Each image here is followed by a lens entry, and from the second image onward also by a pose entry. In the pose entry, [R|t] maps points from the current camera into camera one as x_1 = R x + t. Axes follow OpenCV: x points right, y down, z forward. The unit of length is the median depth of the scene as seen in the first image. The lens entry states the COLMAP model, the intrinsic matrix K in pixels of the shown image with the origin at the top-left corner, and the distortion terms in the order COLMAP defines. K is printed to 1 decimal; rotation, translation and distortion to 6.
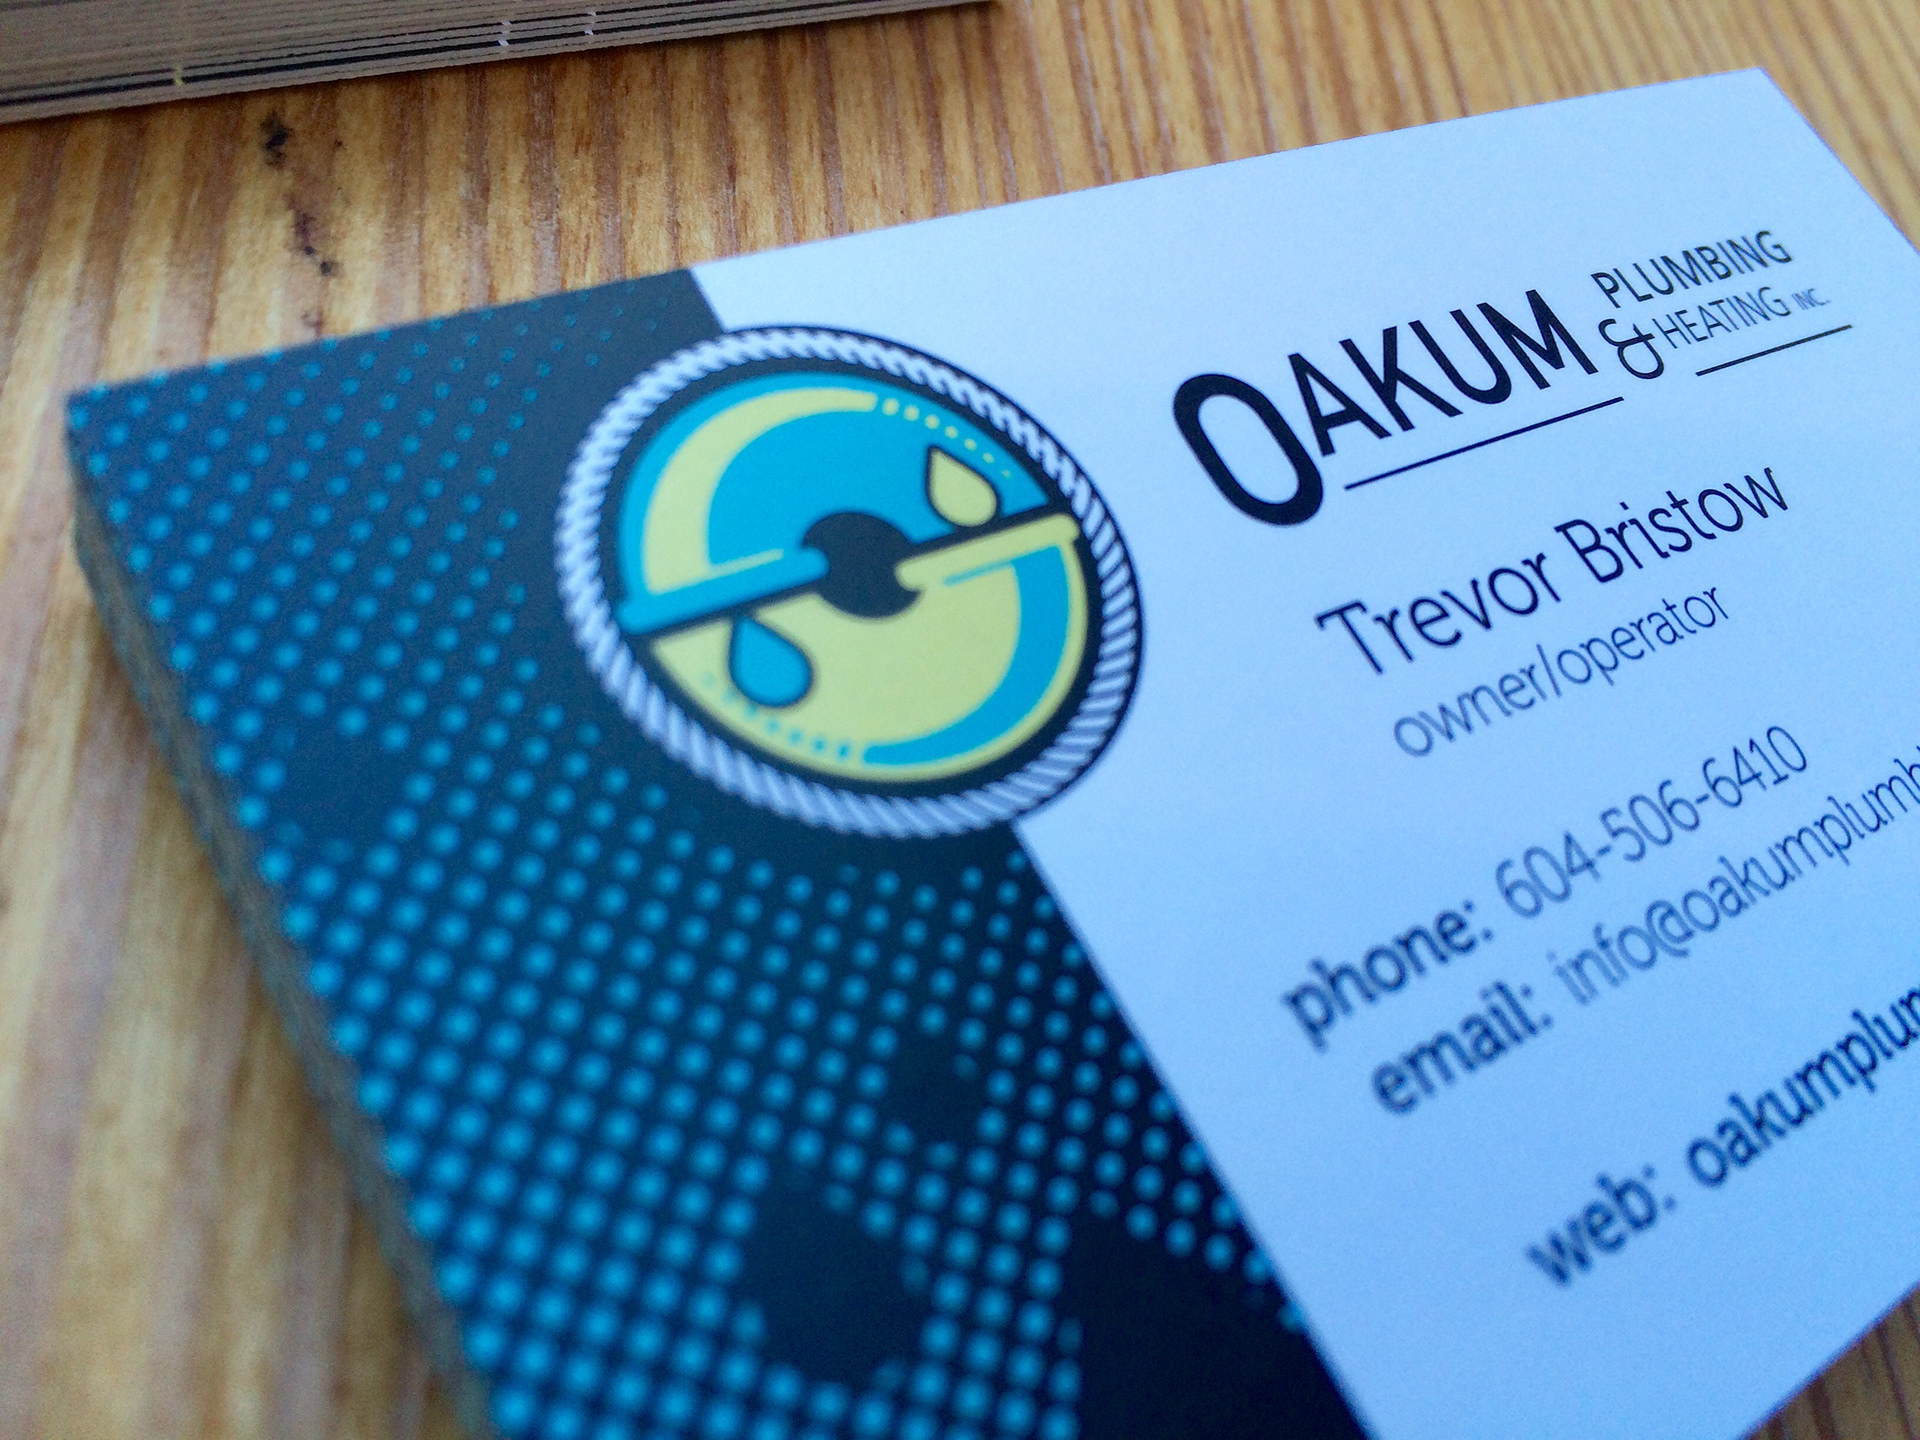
lens RADIAL K [[1718.6, 0, 943.9], [0, 1718.6, 723.6], [0, 0, 1]] dist [0.072620, -0.145483]
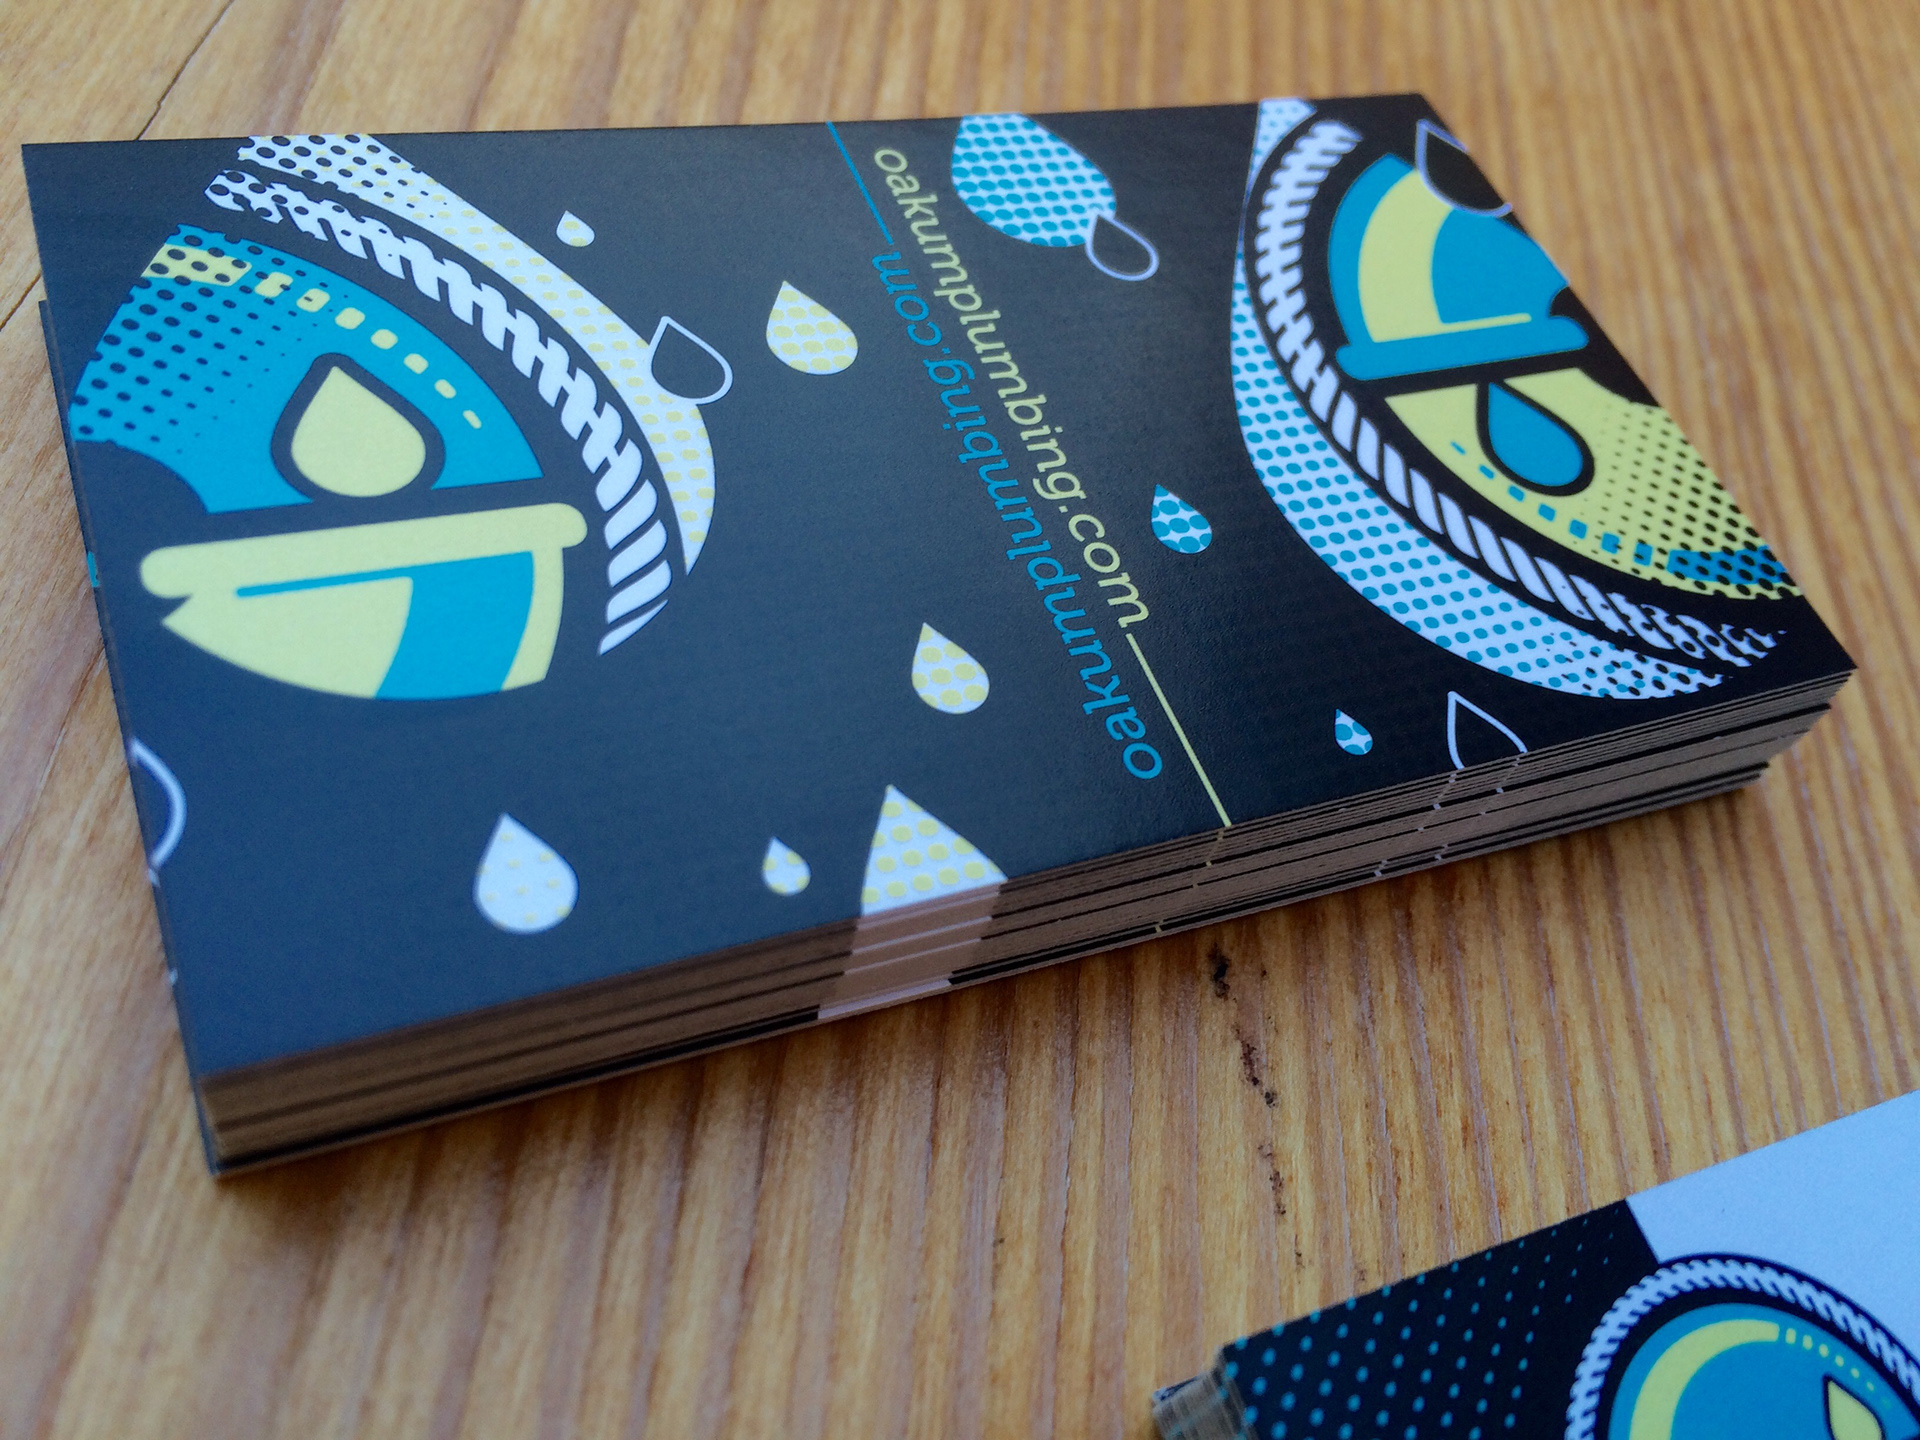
lens RADIAL K [[1718.6, 0, 954.2], [0, 1718.6, 723.4], [0, 0, 1]] dist [0.072620, -0.145483]
pose [[0.982712, 0.087568, -0.163125, -0.411459], [-0.105176, 0.989145, -0.102620, -0.389411], [0.152368, 0.118002, 0.981254, -0.303500]]
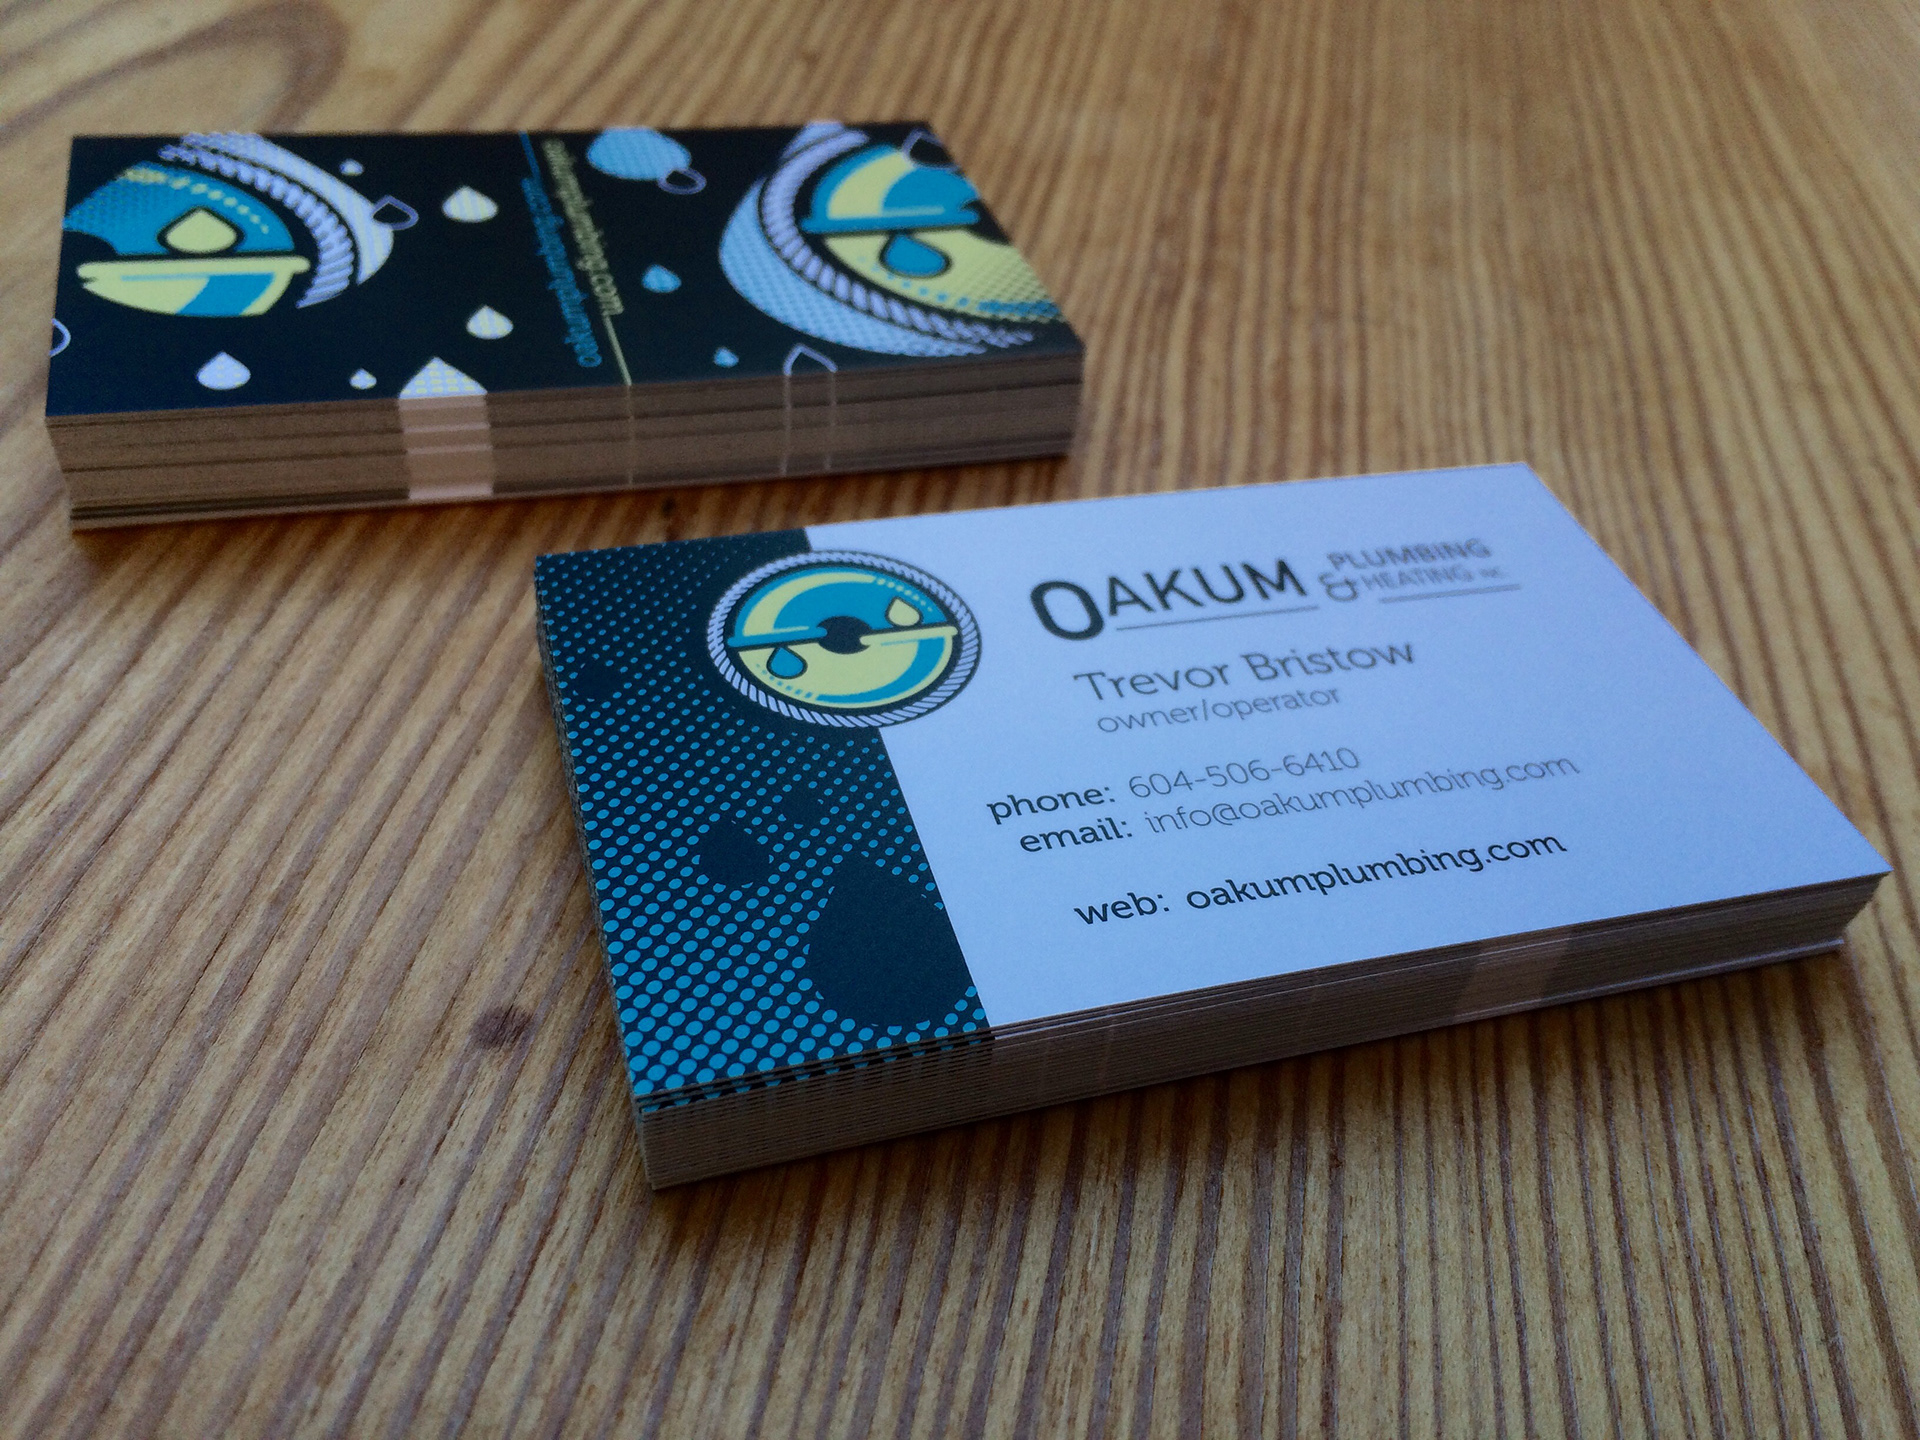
lens RADIAL K [[1718.6, 0, 959.5], [0, 1718.6, 720.7], [0, 0, 1]] dist [0.072620, -0.145483]
pose [[0.946272, -0.009682, -0.323227, 0.704679], [-0.101861, 0.939742, -0.326357, 0.627446], [0.306910, 0.341746, 0.888266, -0.769336]]
